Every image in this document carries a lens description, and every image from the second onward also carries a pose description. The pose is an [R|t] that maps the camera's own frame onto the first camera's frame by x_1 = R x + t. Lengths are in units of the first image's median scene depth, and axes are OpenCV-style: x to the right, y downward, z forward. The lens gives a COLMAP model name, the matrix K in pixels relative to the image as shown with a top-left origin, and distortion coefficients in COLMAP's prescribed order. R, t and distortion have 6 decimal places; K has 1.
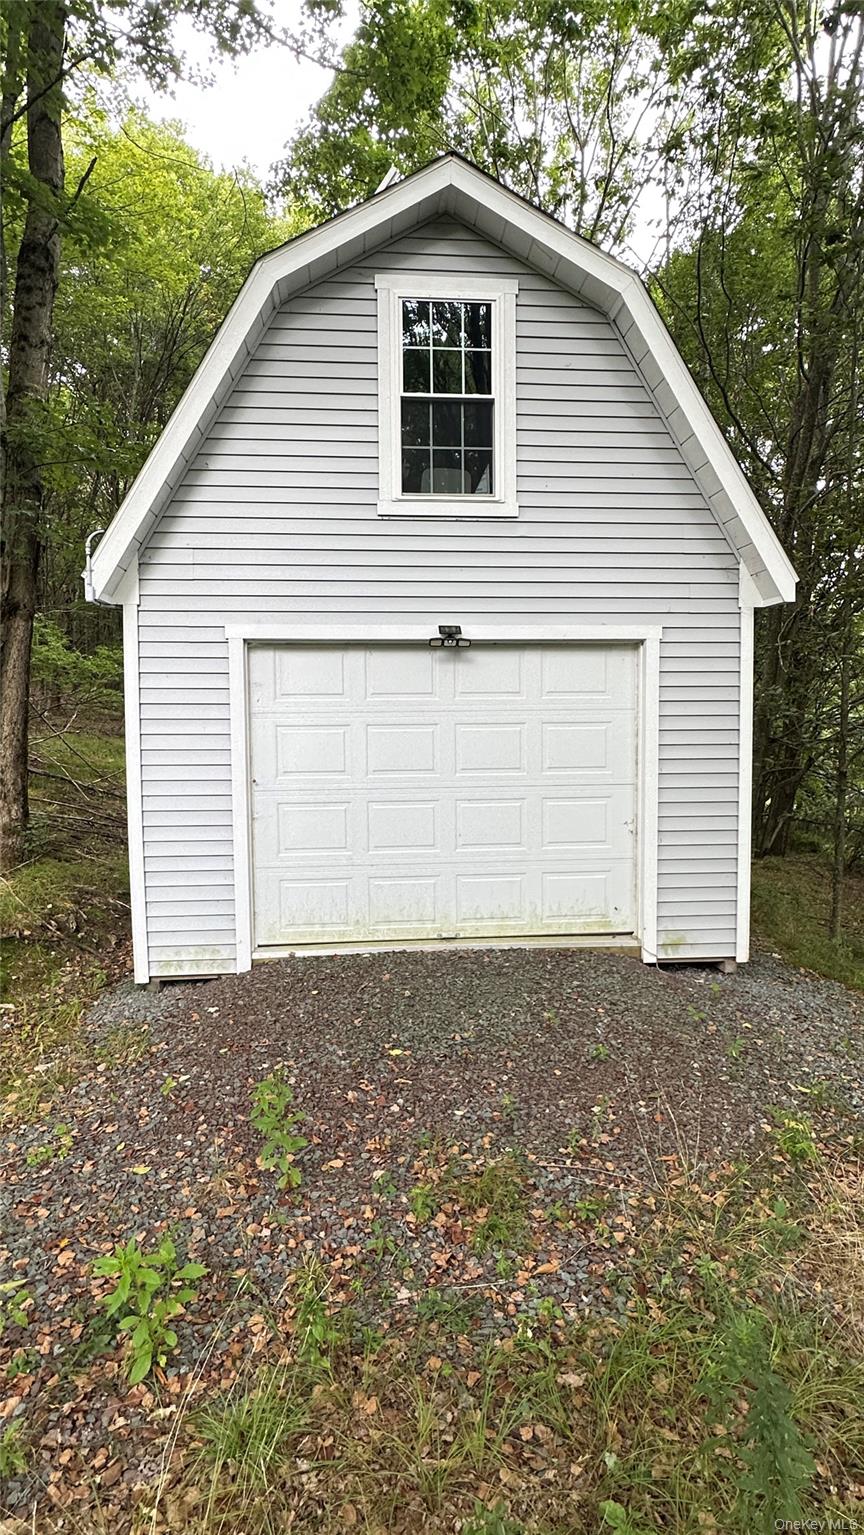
lens RADIAL K [[818.5, 0, 431.3], [0, 818.5, 762.6], [0, 0, 1]] dist [-0.002386, -0.000102]
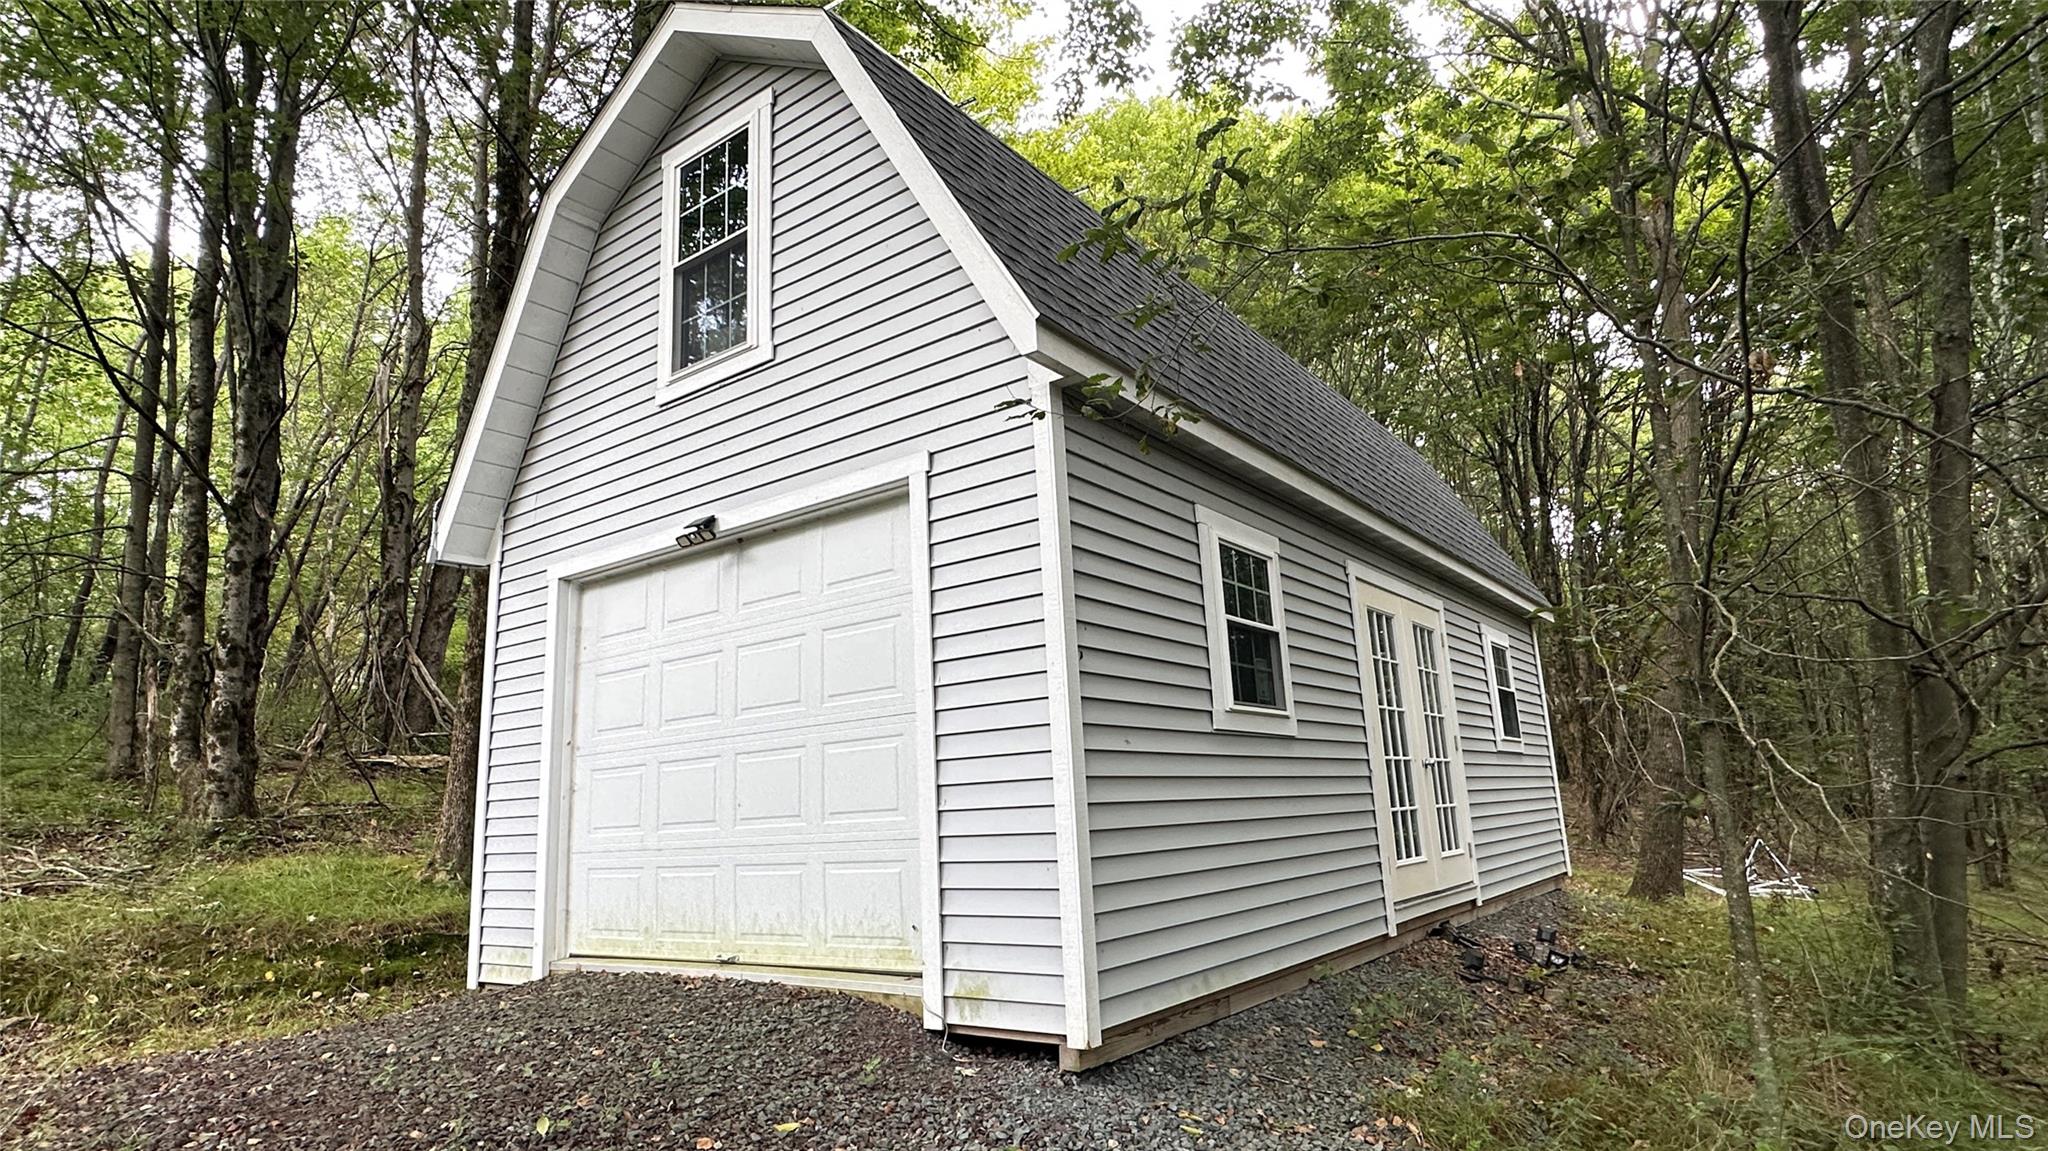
lens RADIAL K [[1092.0, 0, 1019.1], [0, 1092.0, 575.4], [0, 0, 1]] dist [-0.002386, -0.000102]
pose [[0.748923, -0.170071, -0.640461, 0.860951], [0.002797, 0.967307, -0.253593, 0.139208], [0.662652, 0.188130, 0.724914, 0.459812]]
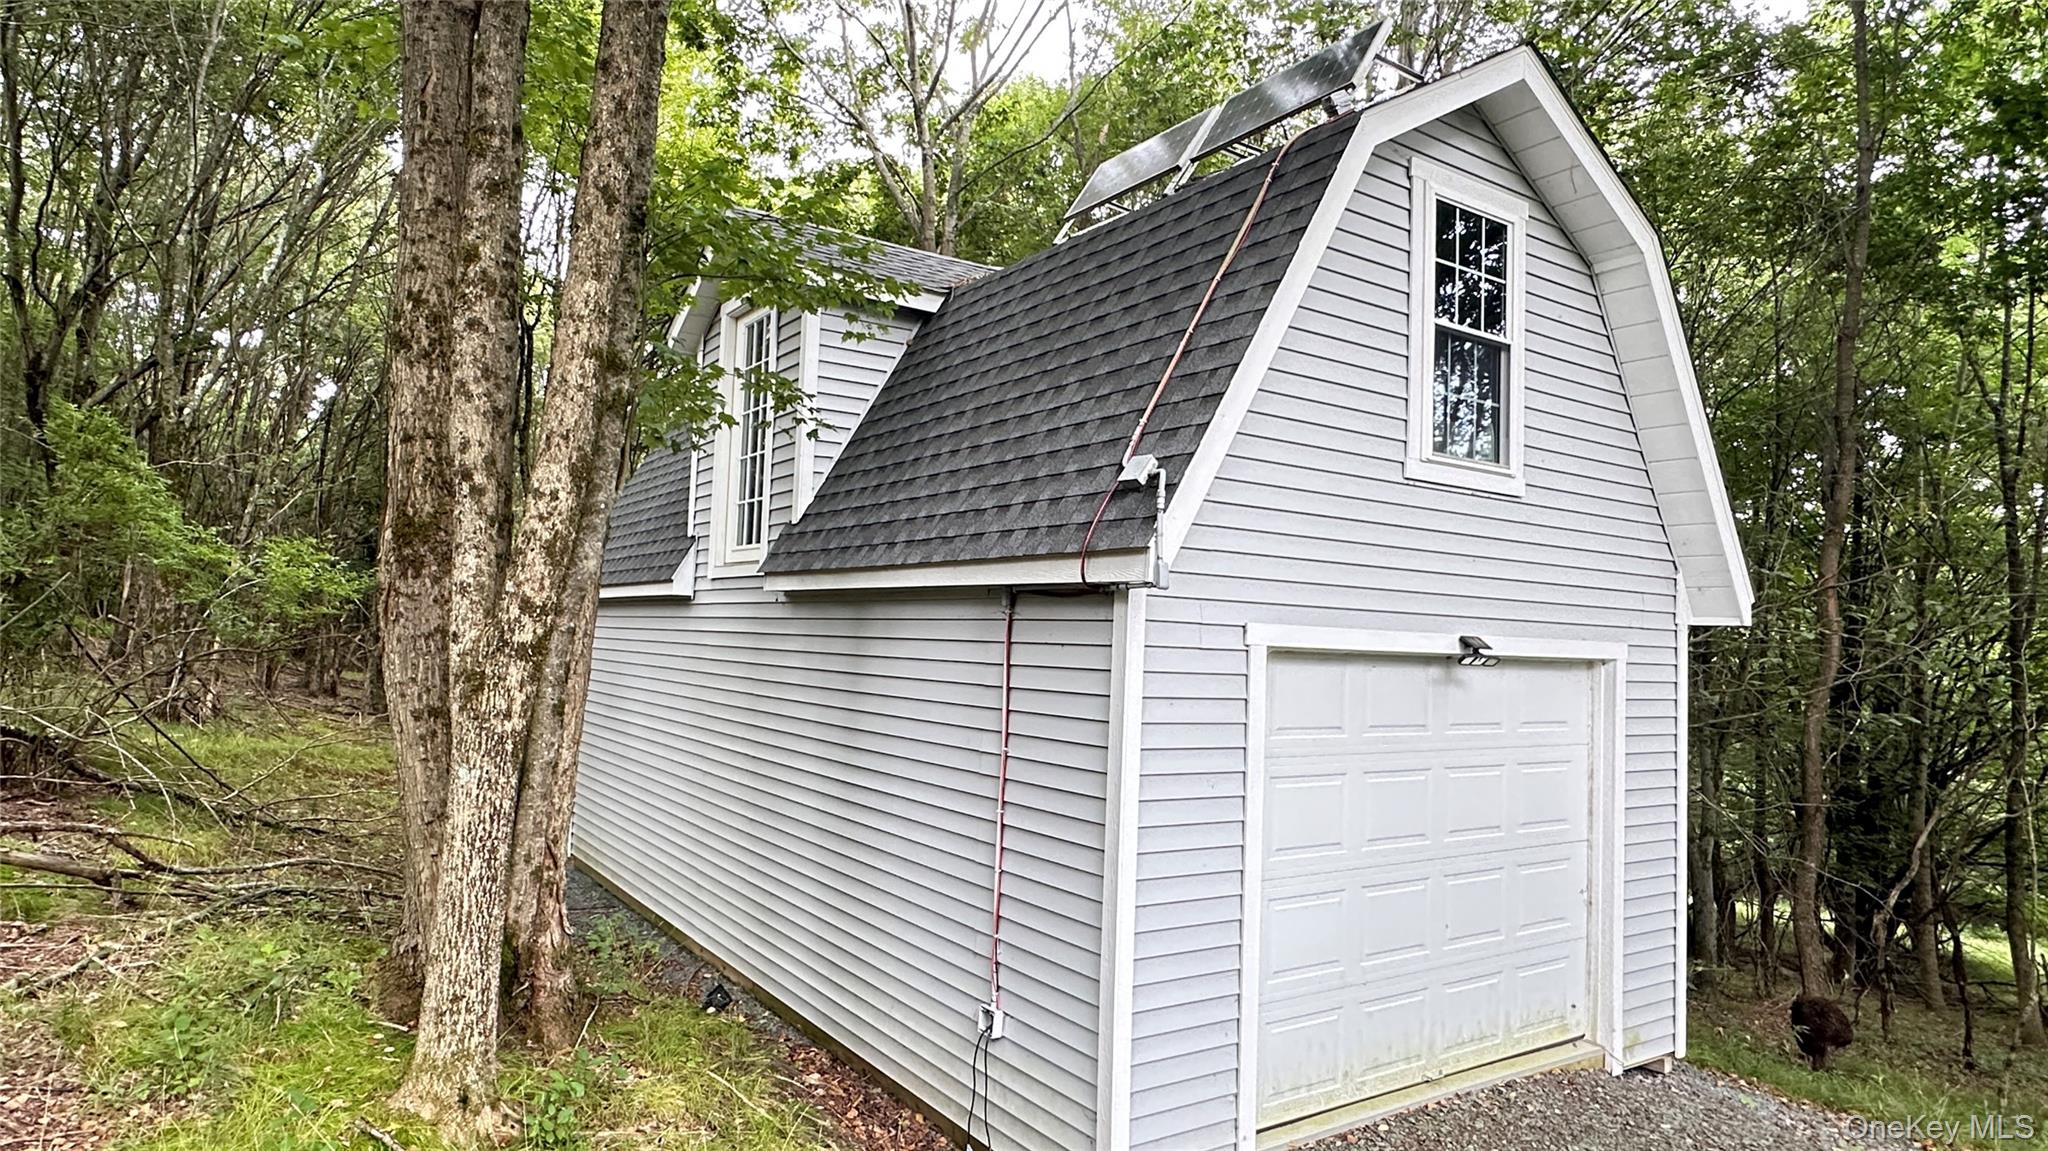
lens RADIAL K [[1164.0, 0, 1027.1], [0, 1164.0, 582.9], [0, 0, 1]] dist [0.001188, 0.000188]
pose [[0.872452, 0.062764, 0.484652, -0.810062], [-0.012912, 0.994333, -0.105525, -0.098280], [-0.488529, 0.085807, 0.868318, 0.283206]]
